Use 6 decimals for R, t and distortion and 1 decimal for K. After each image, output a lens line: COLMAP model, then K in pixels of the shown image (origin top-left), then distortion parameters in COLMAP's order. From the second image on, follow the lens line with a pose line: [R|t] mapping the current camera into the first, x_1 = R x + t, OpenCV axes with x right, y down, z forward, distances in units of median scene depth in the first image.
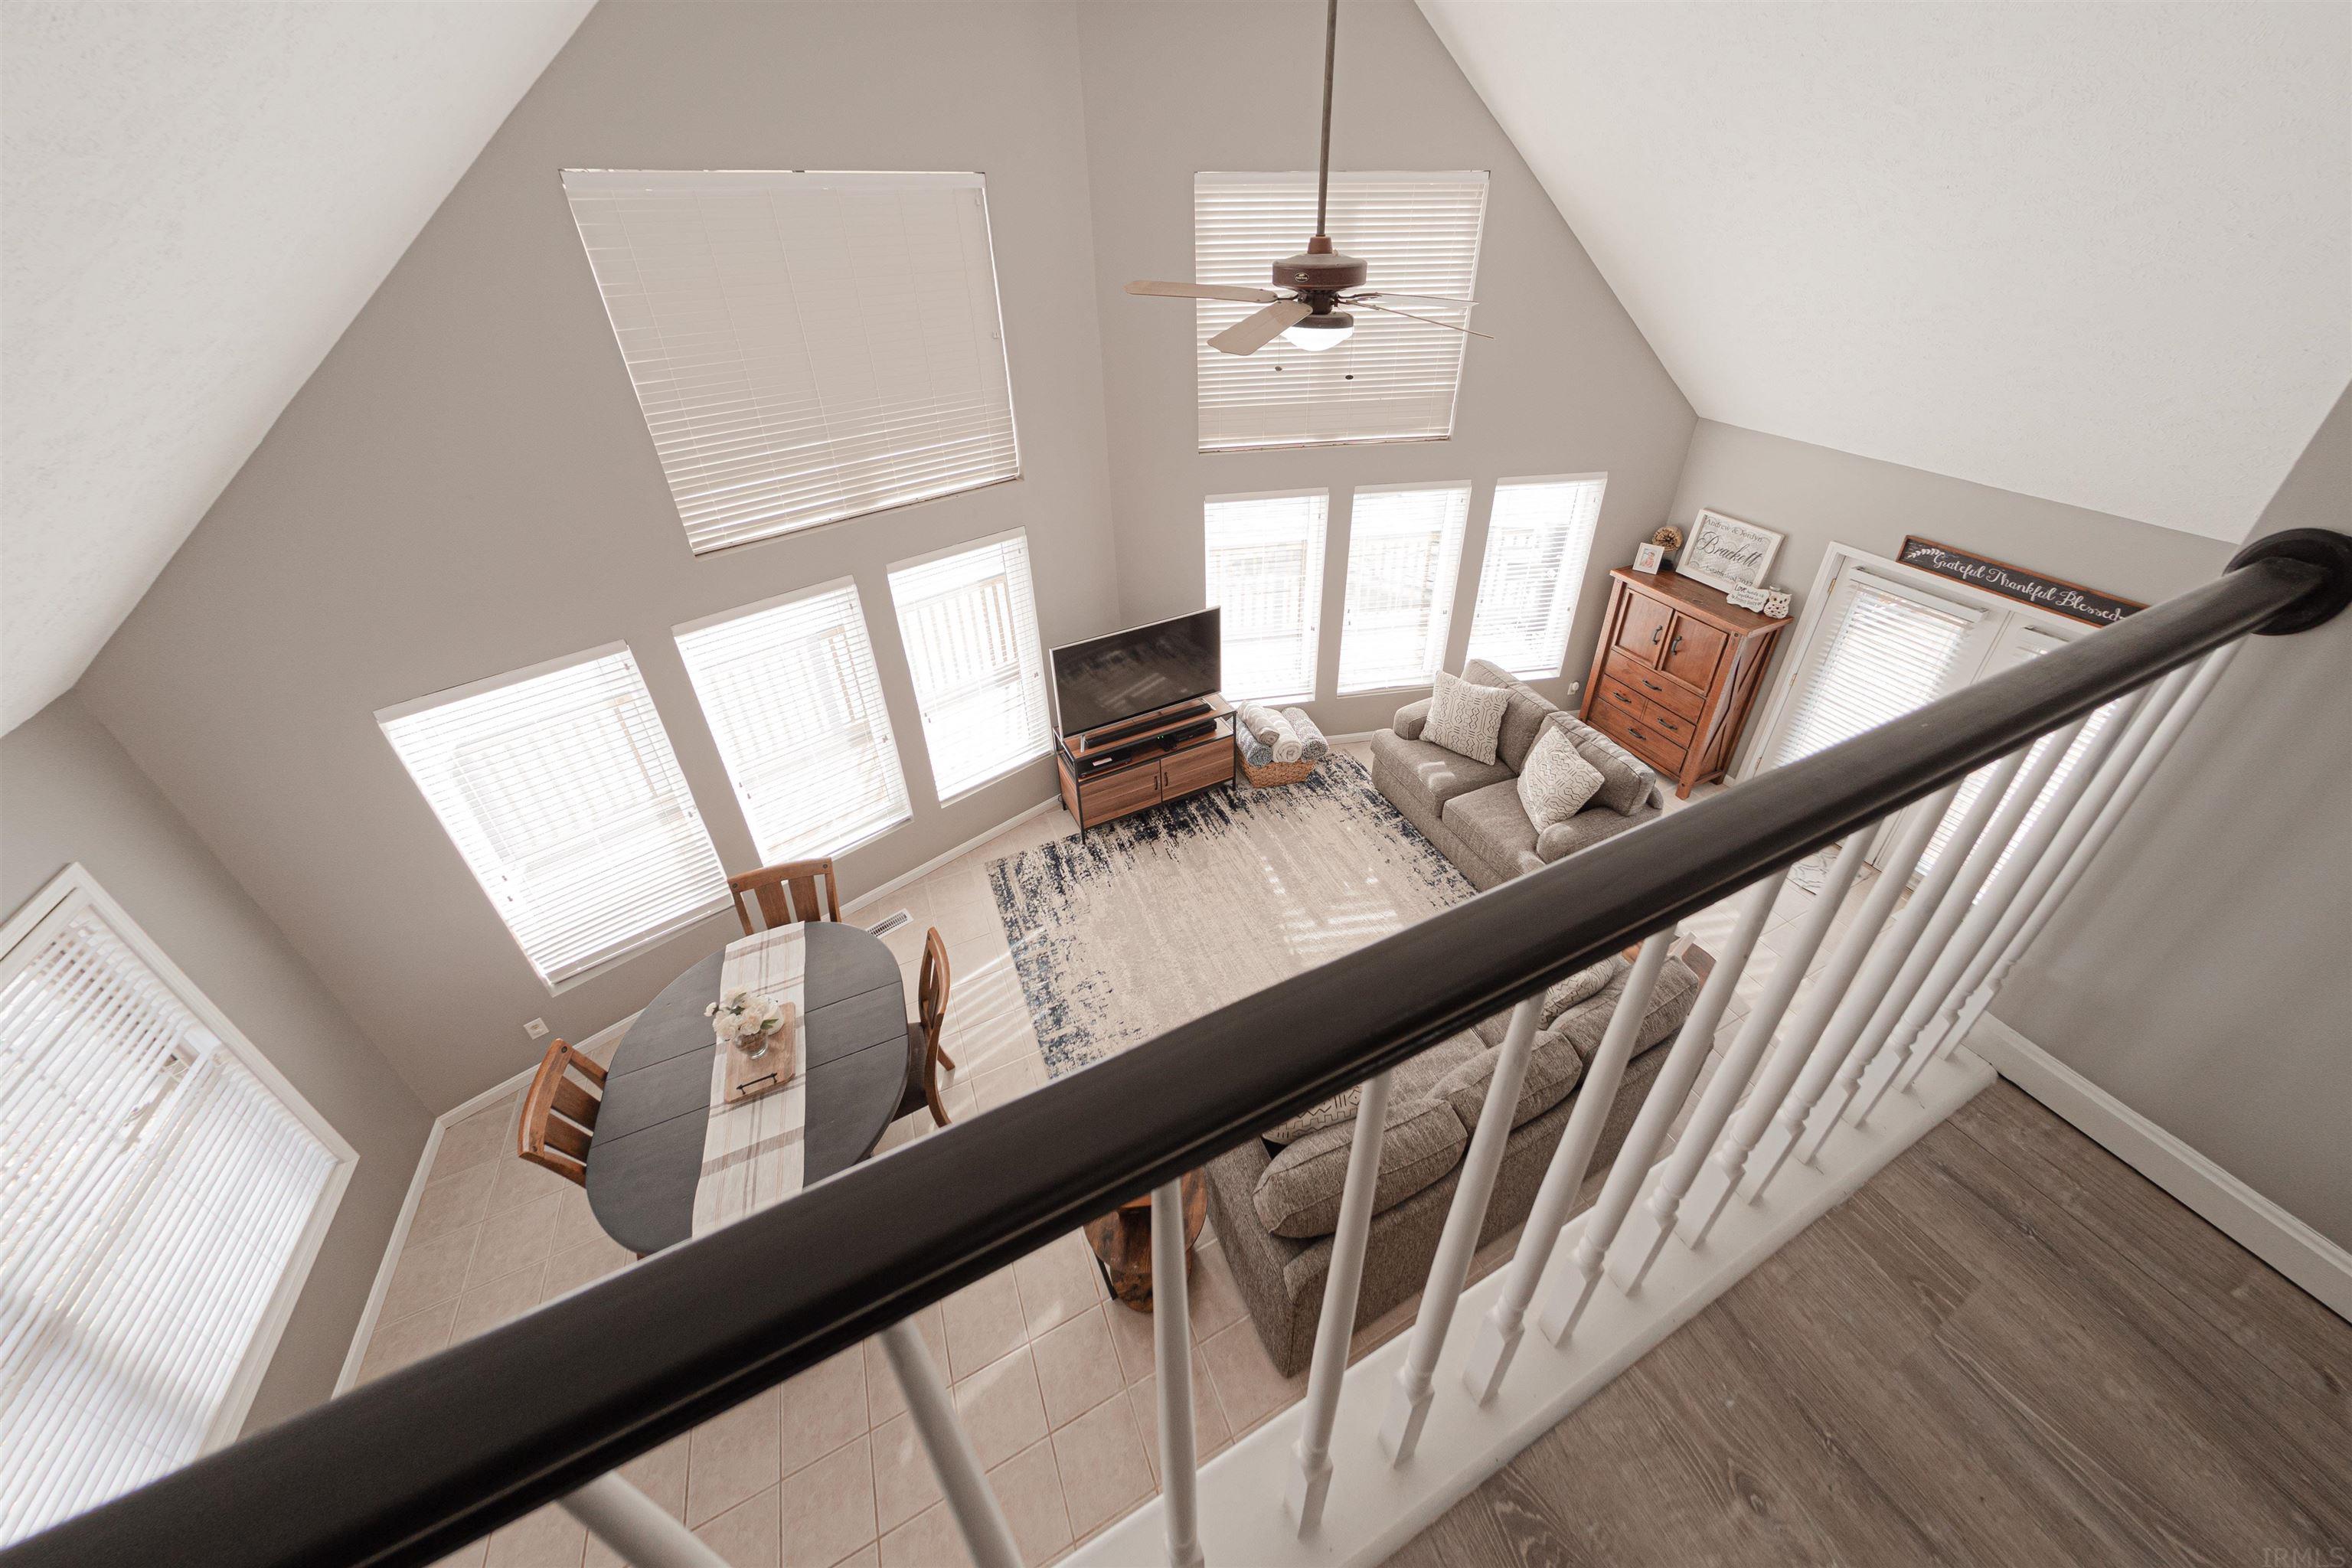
lens RADIAL K [[797.6, 0, 1223.9], [0, 797.6, 657.1], [0, 0, 1]] dist [0.001781, -0.000023]
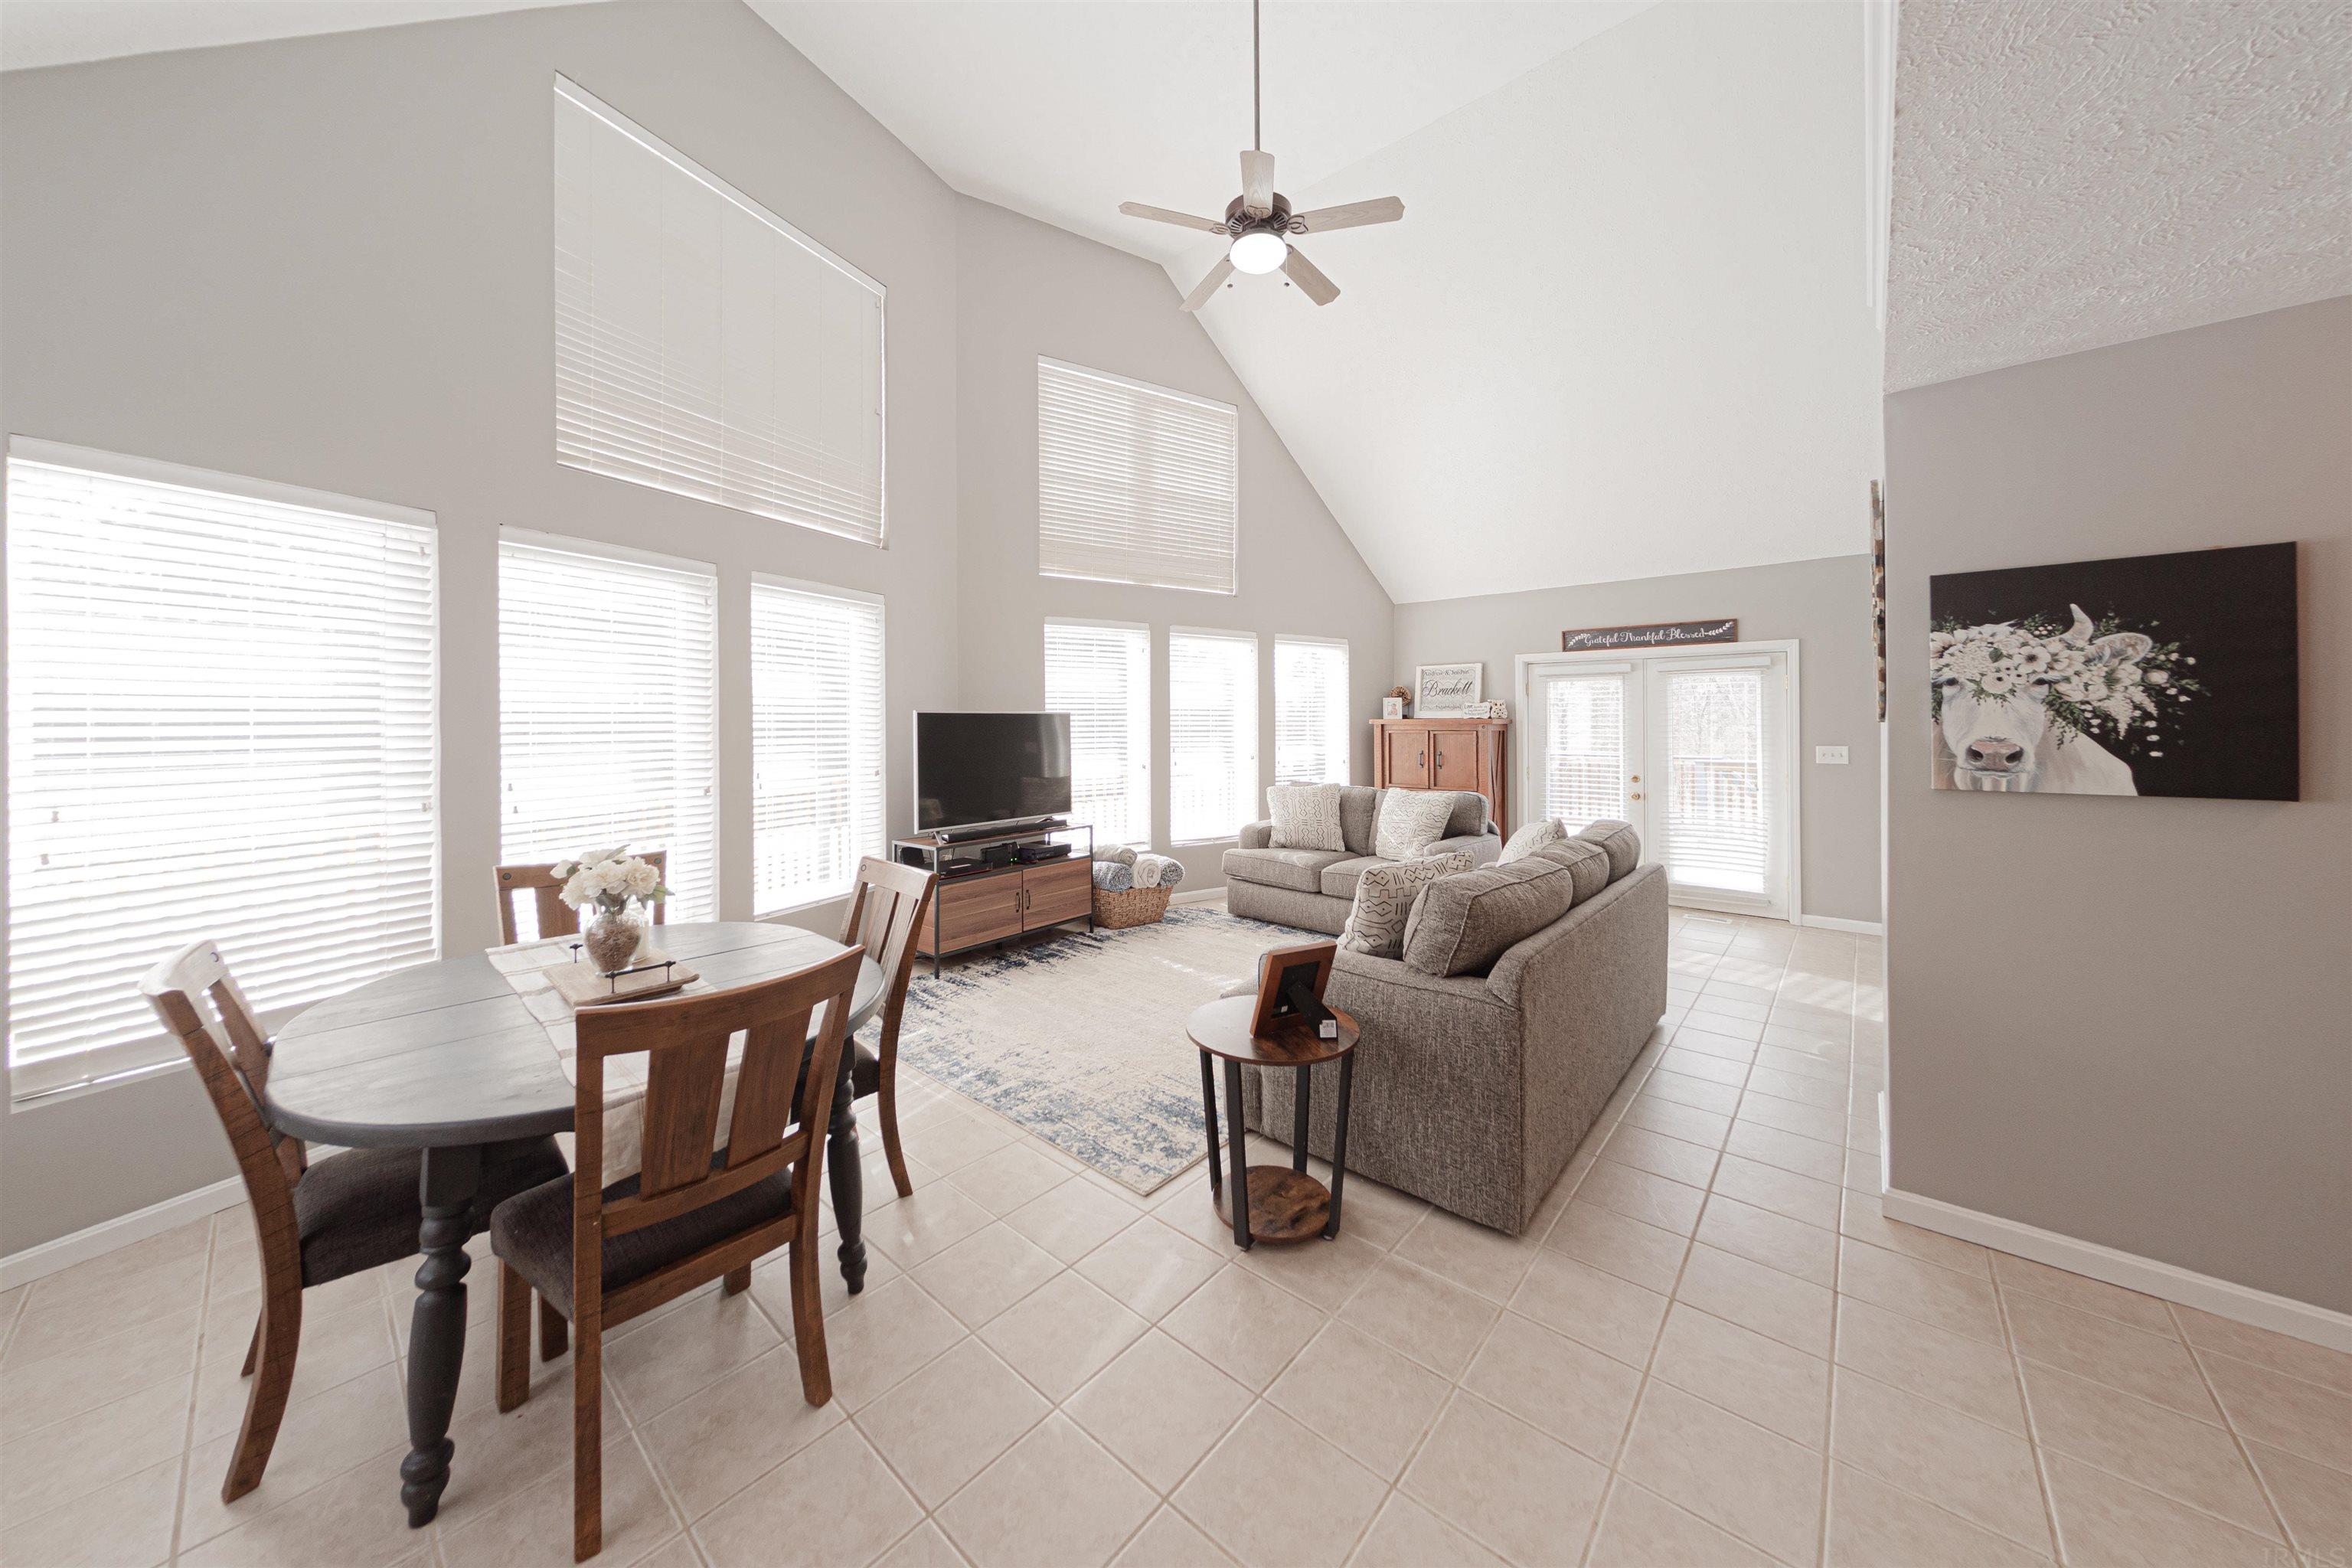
lens RADIAL K [[785.9, 0, 1178.2], [0, 785.9, 725.8], [0, 0, 1]] dist [-0.002212, -0.000184]
pose [[0.922527, -0.001554, 0.385929, -0.258115], [0.193343, 0.867314, -0.458678, 0.424713], [-0.334009, 0.497759, 0.800421, 0.174643]]
